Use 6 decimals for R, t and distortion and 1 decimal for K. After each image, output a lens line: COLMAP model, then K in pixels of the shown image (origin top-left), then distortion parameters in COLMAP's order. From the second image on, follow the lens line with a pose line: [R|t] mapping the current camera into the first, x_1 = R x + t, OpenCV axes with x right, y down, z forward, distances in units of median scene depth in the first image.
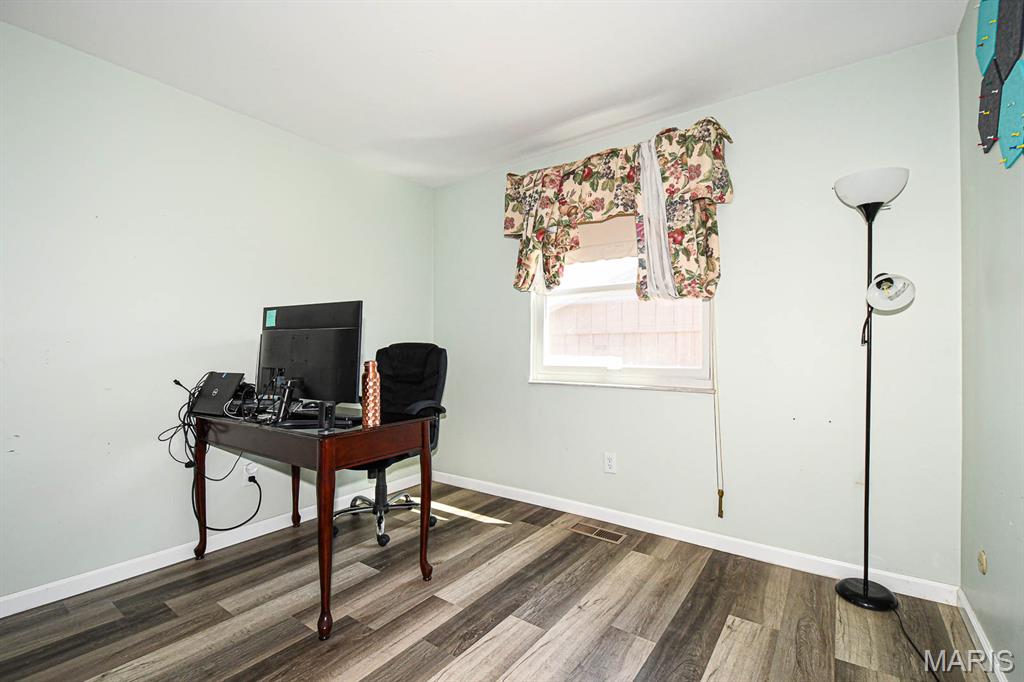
lens RADIAL K [[461.8, 0, 515.5], [0, 461.8, 348.2], [0, 0, 1]] dist [0.024945, -0.026814]
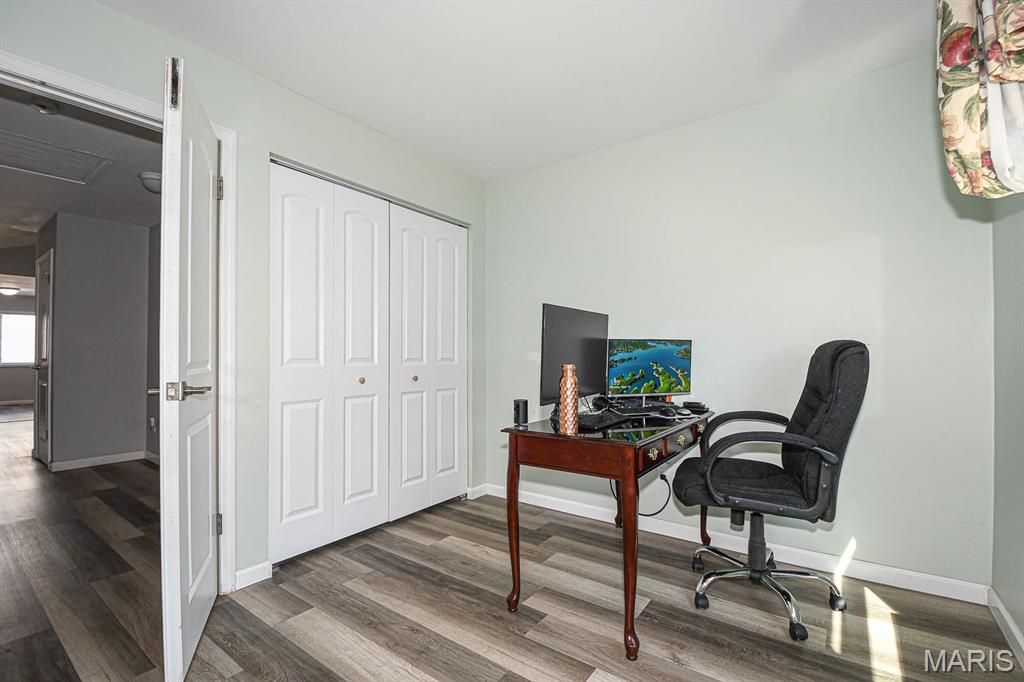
lens RADIAL K [[461.8, 0, 515.5], [0, 461.8, 348.2], [0, 0, 1]] dist [0.024945, -0.026814]
pose [[-0.038410, -0.014432, -0.999158, 0.610620], [0.013055, 0.999803, -0.014943, 0.006891], [0.999177, -0.013618, -0.038214, 0.900179]]
